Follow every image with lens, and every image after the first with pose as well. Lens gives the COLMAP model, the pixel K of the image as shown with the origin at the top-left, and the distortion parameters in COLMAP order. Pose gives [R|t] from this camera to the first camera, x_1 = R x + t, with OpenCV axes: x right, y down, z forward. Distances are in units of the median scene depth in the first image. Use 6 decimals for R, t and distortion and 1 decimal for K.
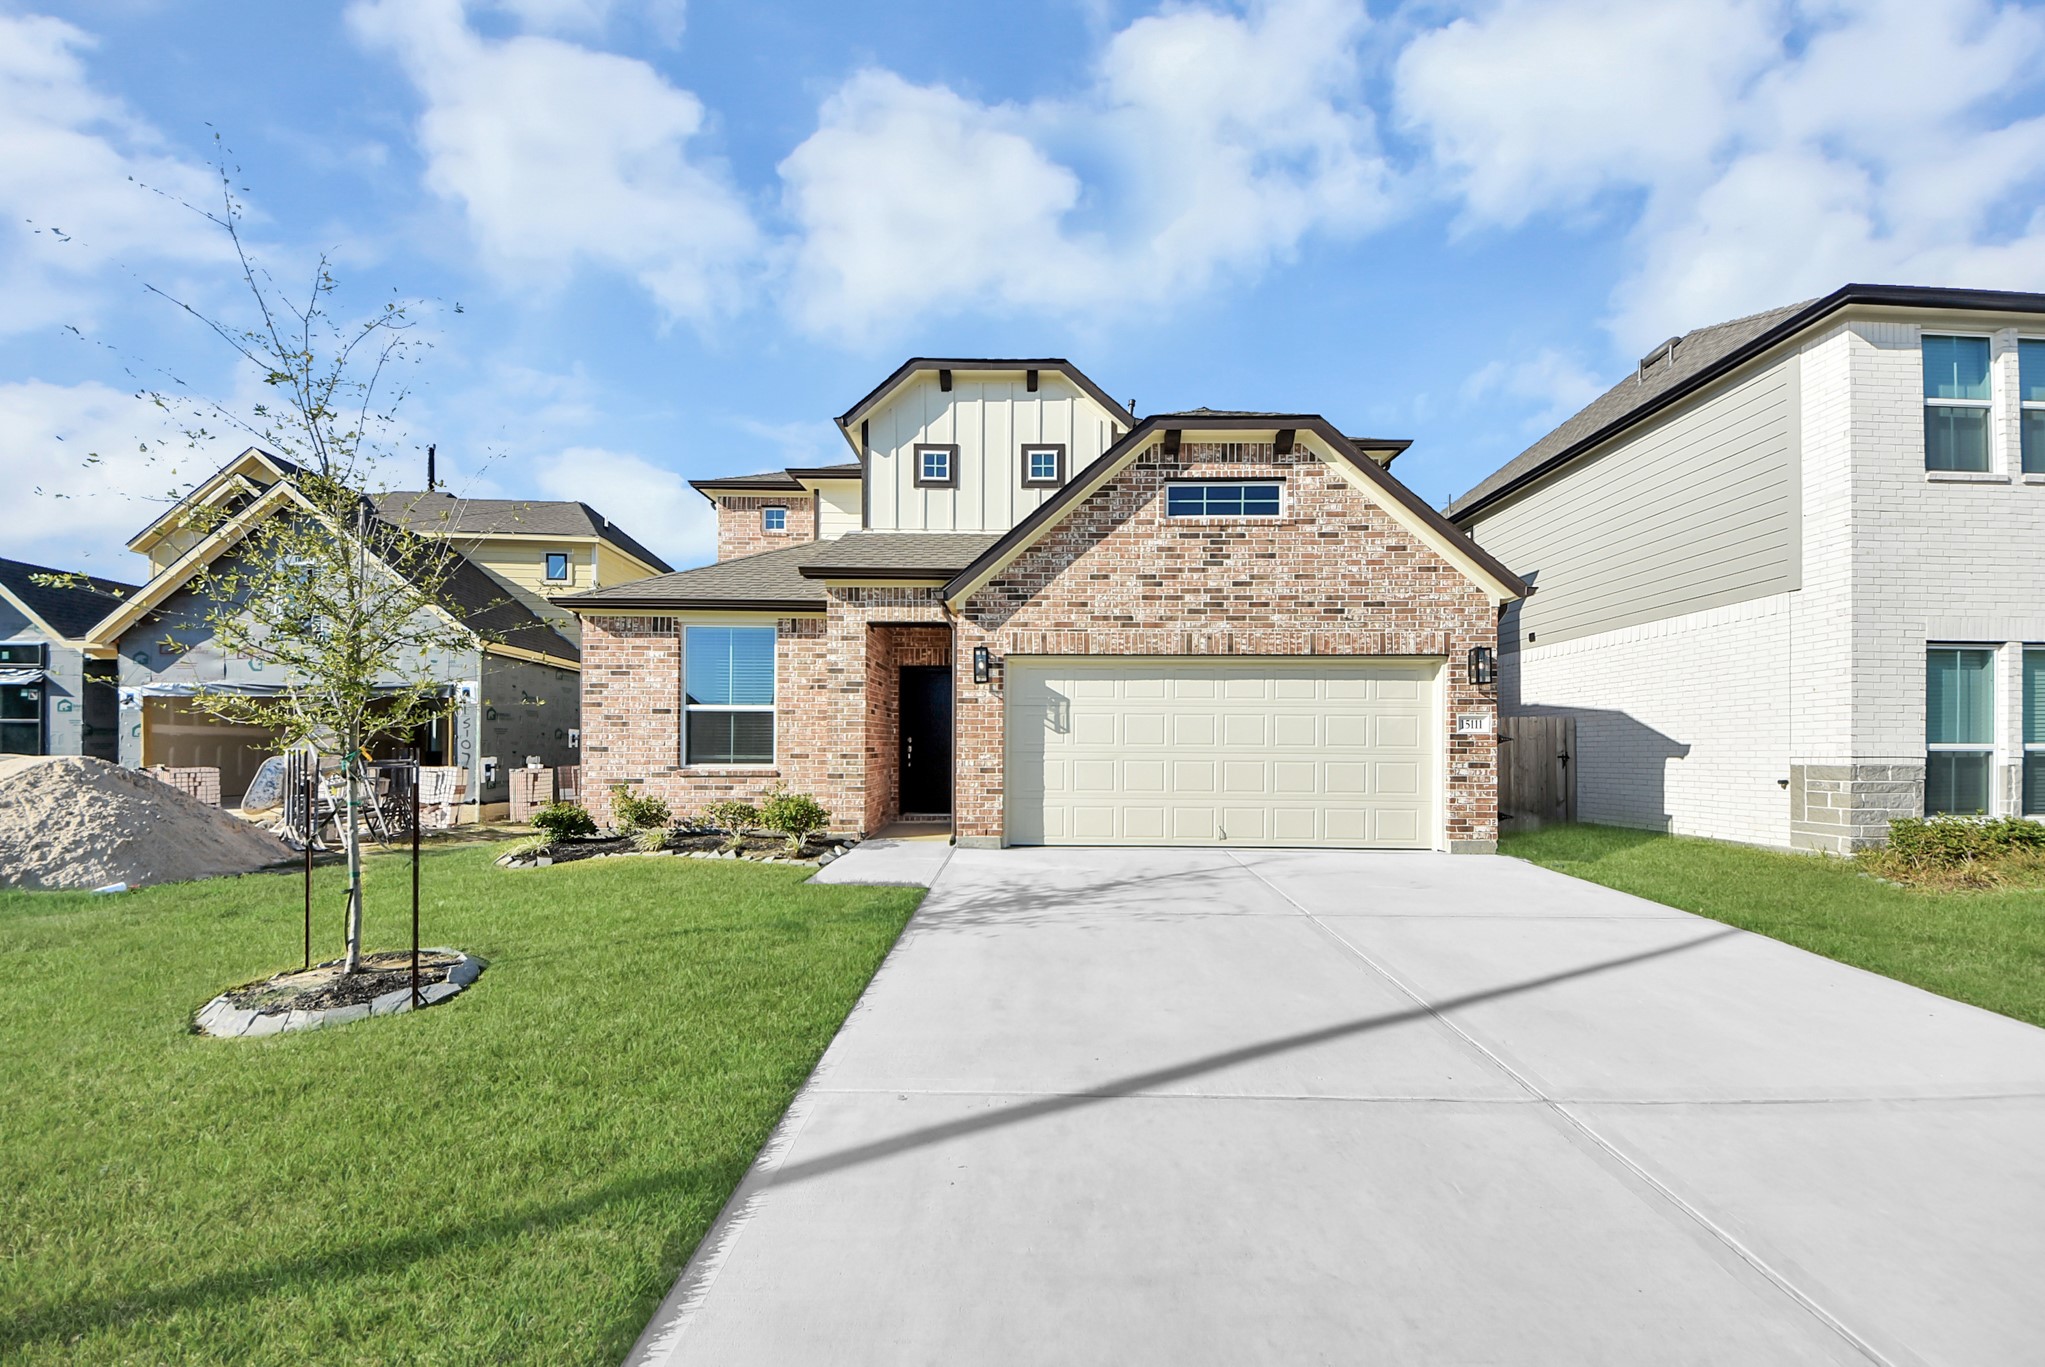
lens RADIAL K [[585.9, 0, 1022.5], [0, 585.9, 683.5], [0, 0, 1]] dist [0.051139, 0.000000]
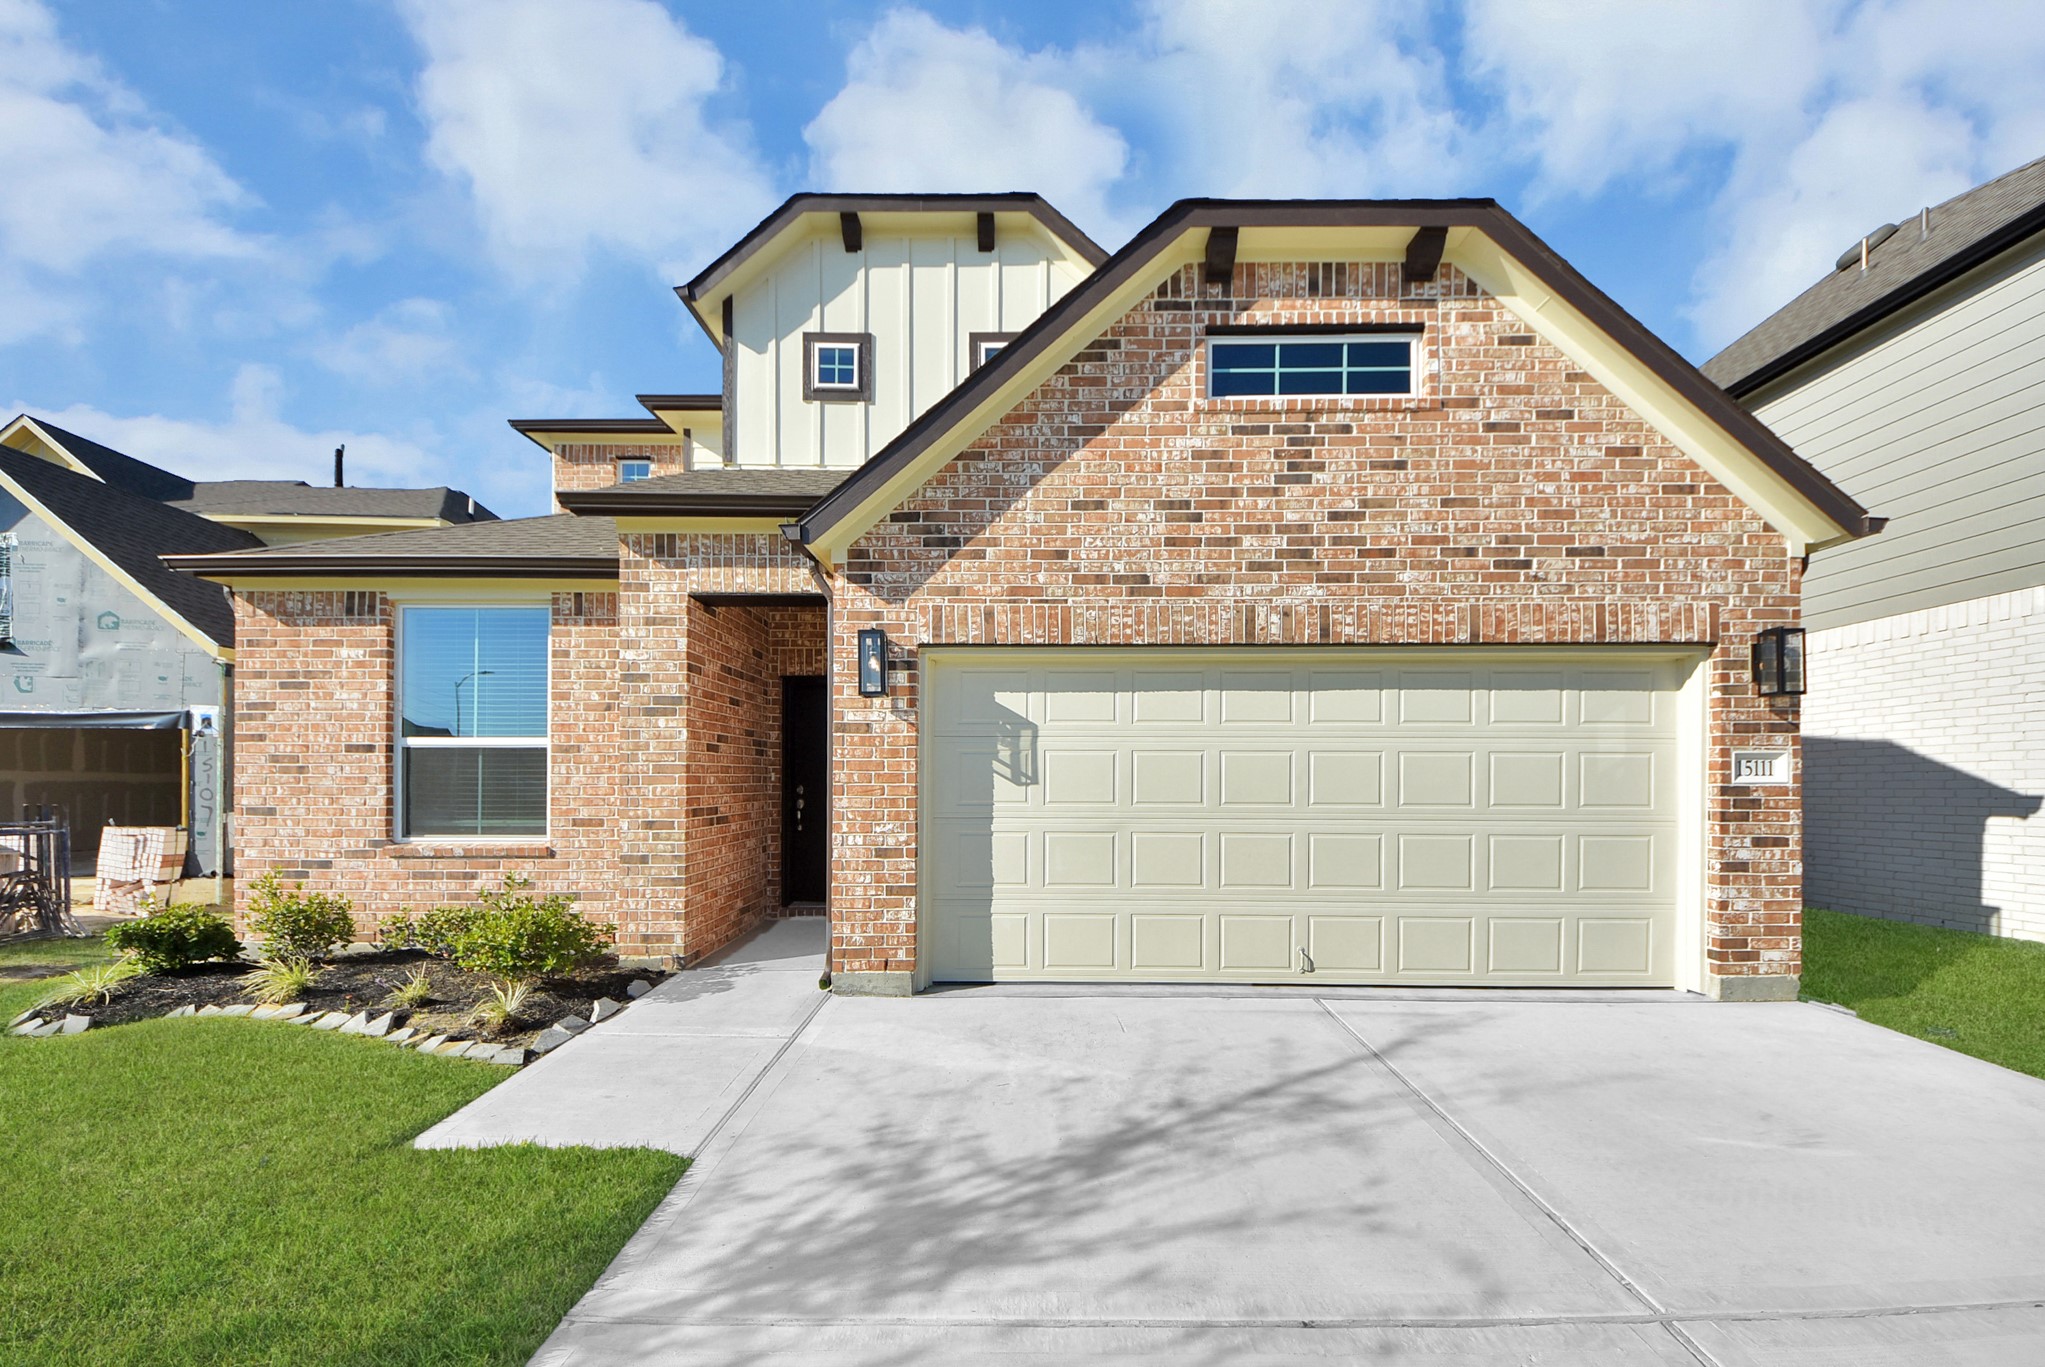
lens RADIAL K [[677.0, 0, 1009.2], [0, 677.0, 725.0], [0, 0, 1]] dist [0.044837, -0.019538]
pose [[0.999985, -0.001579, 0.005156, 0.052225], [0.001509, 0.999909, 0.013437, 0.017835], [-0.005177, -0.013429, 0.999896, 0.353941]]
